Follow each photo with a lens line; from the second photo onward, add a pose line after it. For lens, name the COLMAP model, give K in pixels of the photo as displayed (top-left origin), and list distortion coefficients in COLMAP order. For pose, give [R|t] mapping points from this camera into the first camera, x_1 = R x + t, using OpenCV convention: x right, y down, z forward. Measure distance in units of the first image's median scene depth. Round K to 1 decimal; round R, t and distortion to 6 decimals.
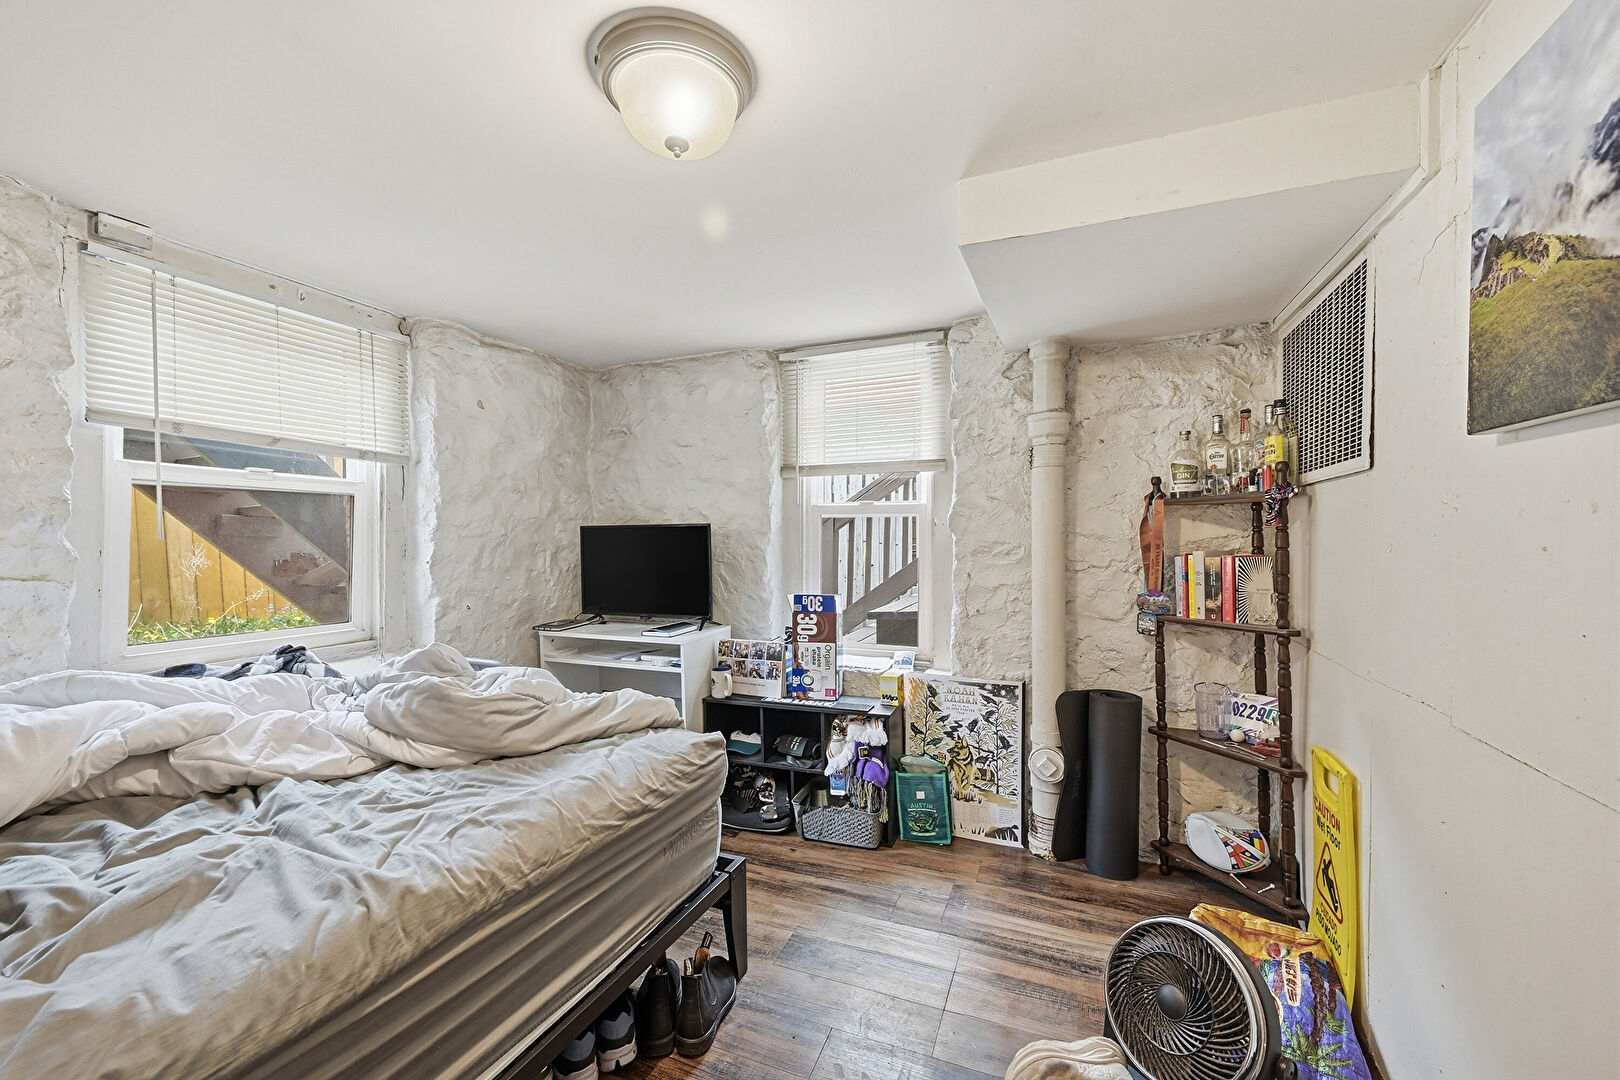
lens RADIAL K [[649.6, 0, 808.2], [0, 649.6, 538.7], [0, 0, 1]] dist [0.003509, 0.000187]
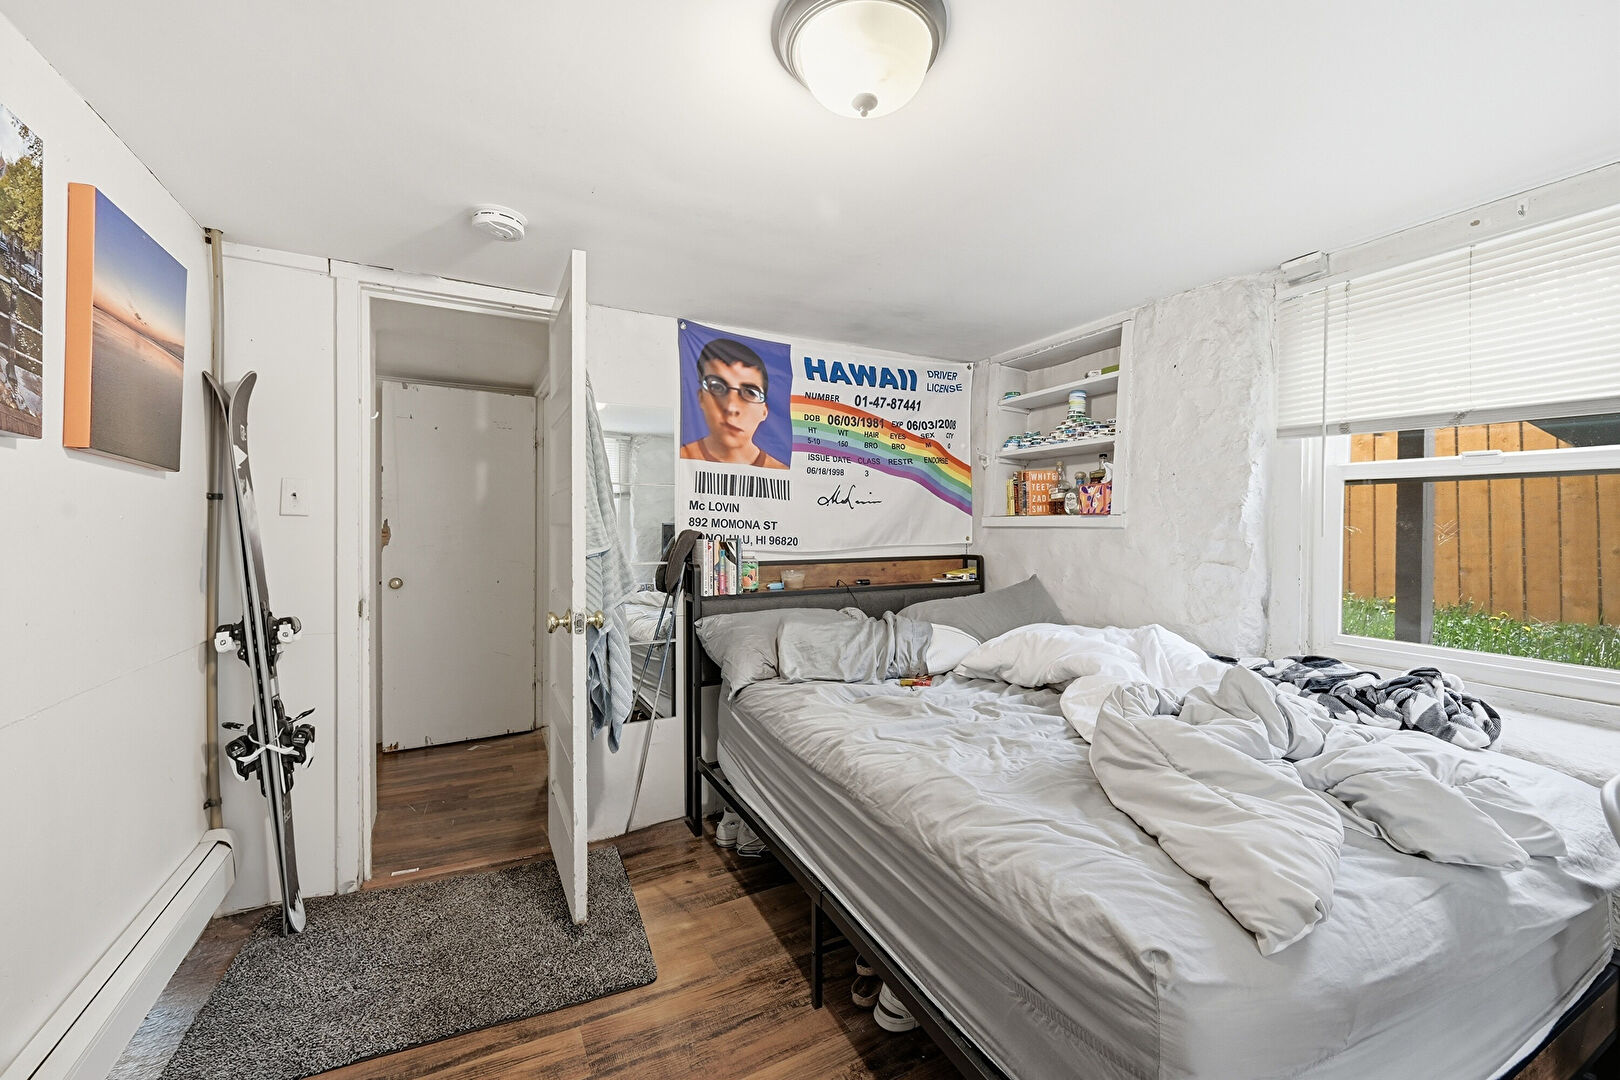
lens RADIAL K [[649.6, 0, 811.3], [0, 649.6, 531.3], [0, 0, 1]] dist [0.003509, 0.000187]
pose [[-0.652668, -0.002621, -0.757640, 0.477542], [-0.008147, 0.999960, 0.003559, -0.006204], [0.757600, 0.008496, -0.652663, 1.368747]]
